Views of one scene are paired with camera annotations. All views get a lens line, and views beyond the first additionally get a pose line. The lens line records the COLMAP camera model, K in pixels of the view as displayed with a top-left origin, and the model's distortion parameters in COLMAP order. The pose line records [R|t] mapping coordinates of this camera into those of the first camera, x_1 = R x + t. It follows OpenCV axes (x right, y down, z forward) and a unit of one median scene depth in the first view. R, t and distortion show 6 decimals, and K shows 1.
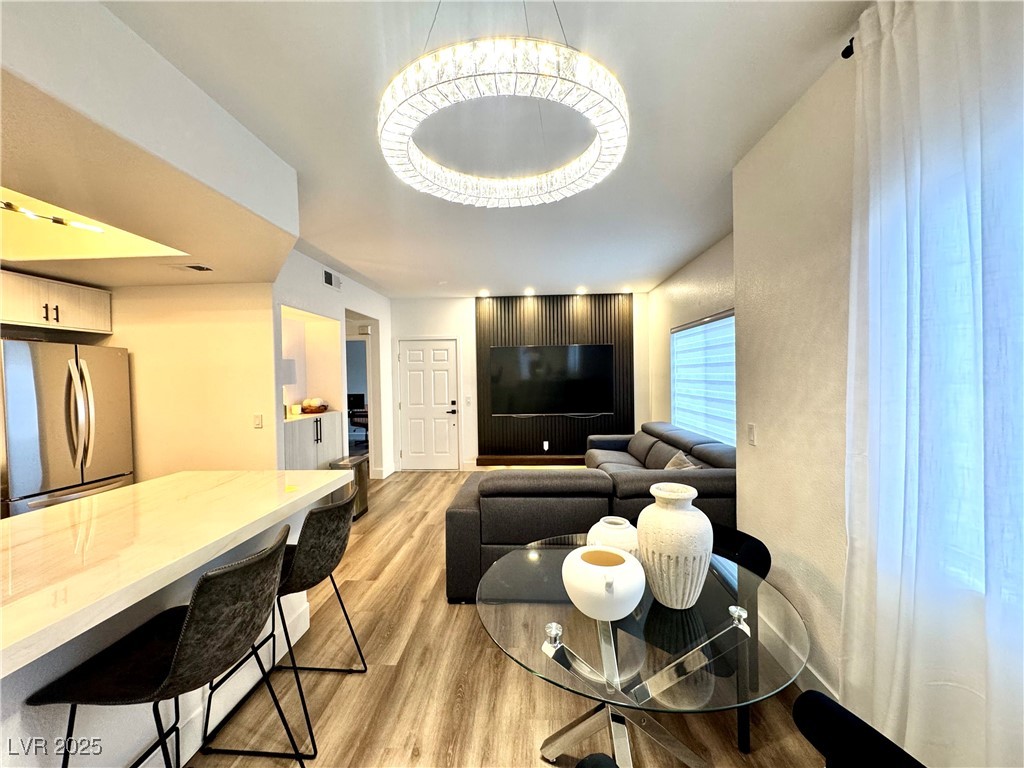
lens RADIAL K [[409.3, 0, 511.5], [0, 409.3, 382.9], [0, 0, 1]] dist [-0.002715, 0.000568]
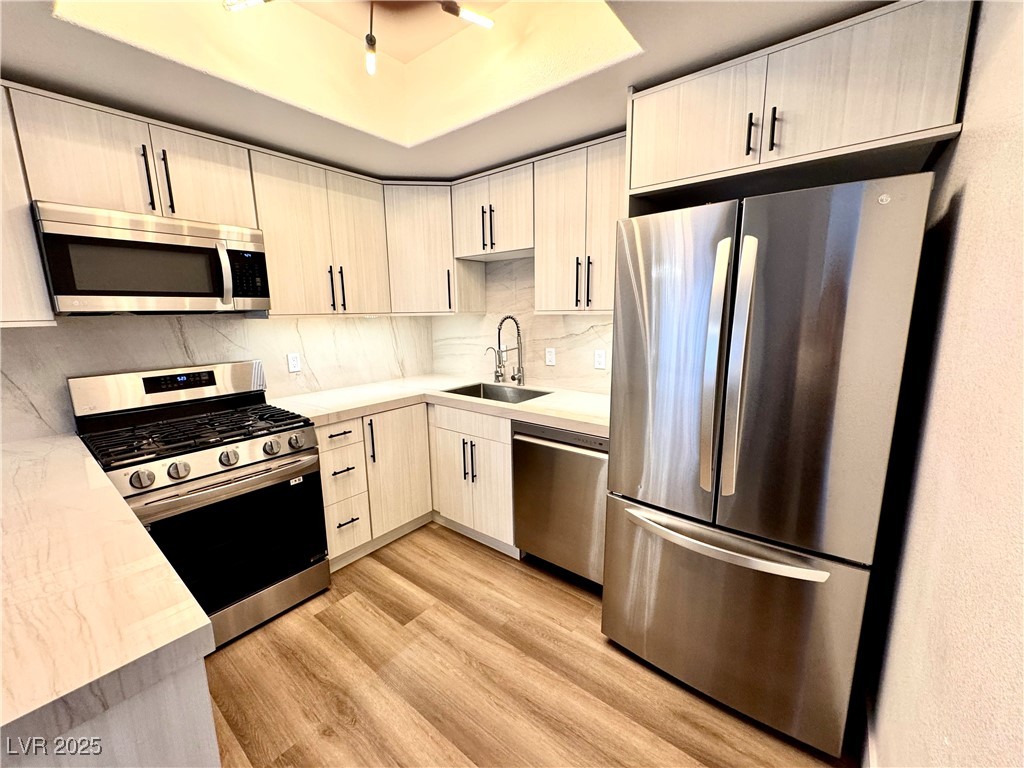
lens RADIAL K [[409.3, 0, 510.1], [0, 409.3, 382.6], [0, 0, 1]] dist [-0.002715, 0.000568]
pose [[-0.578072, 0.166098, -0.798902, -0.490941], [0.010907, 0.980549, 0.195972, 0.000954], [0.815913, 0.104572, -0.568639, 0.890759]]
